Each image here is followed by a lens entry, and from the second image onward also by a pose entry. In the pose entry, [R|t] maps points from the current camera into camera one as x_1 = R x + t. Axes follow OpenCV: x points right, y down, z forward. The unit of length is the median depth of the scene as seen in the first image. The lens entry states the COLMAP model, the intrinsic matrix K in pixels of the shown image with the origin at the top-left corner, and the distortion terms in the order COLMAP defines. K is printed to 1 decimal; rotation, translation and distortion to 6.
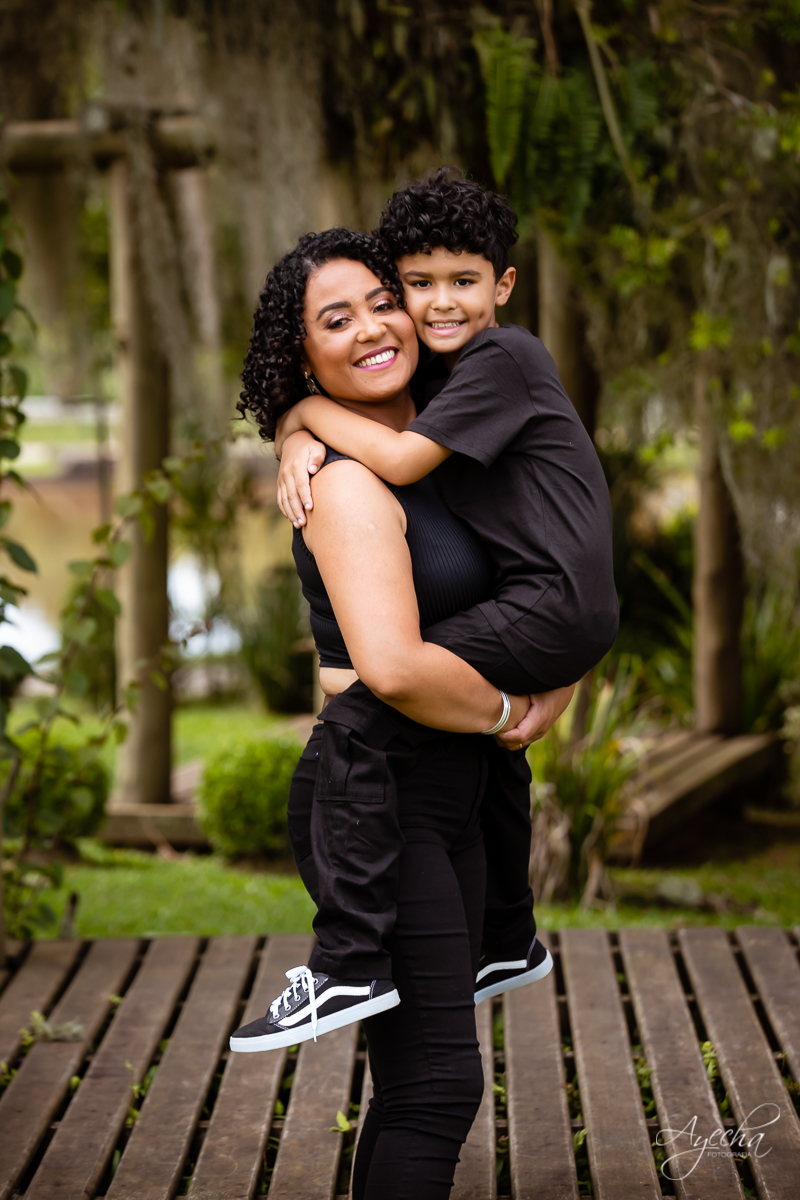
lens RADIAL K [[4017.8, 0, 408.1], [0, 4017.8, 598.9], [0, 0, 1]] dist [0.092494, 0.000000]
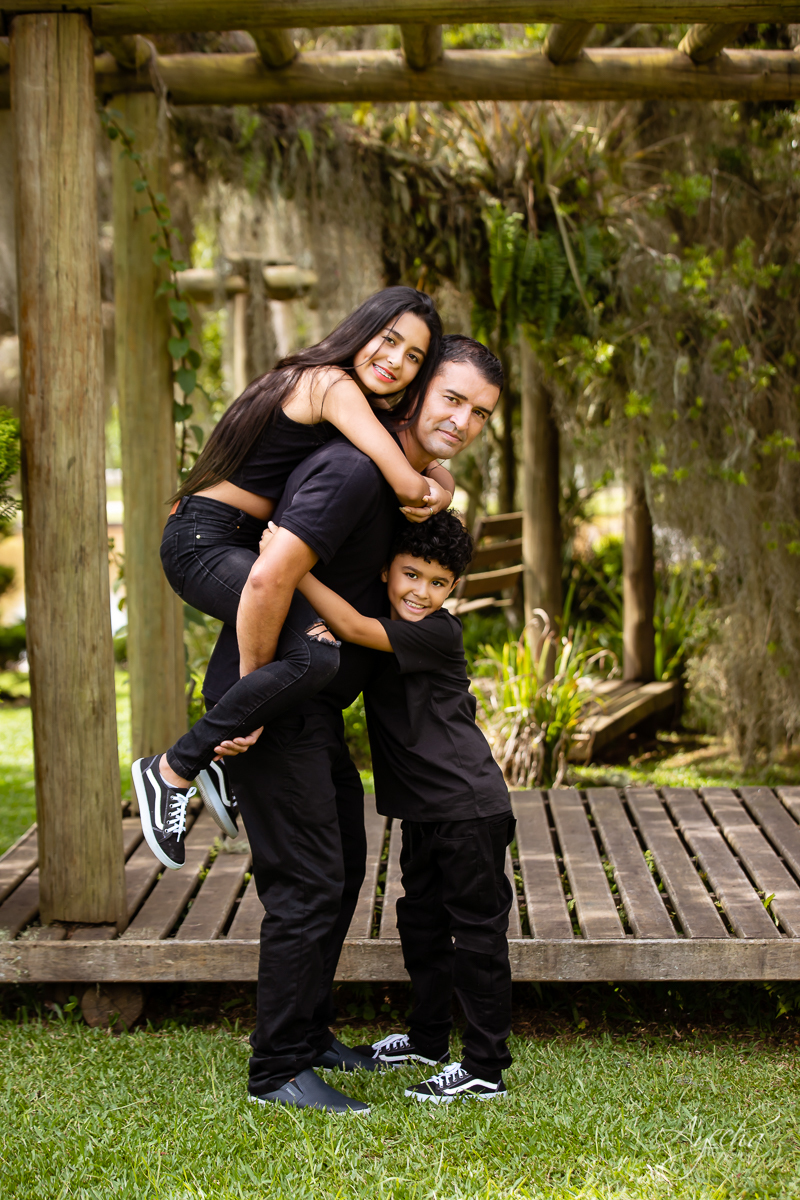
lens RADIAL K [[3021.8, 0, 403.4], [0, 3021.8, 600.1], [0, 0, 1]] dist [-0.165026, 0.000000]
pose [[0.999950, -0.003933, 0.009154, -0.024051], [0.004026, 0.999940, -0.010168, 0.018202], [-0.009114, 0.010204, 0.999906, -0.134611]]
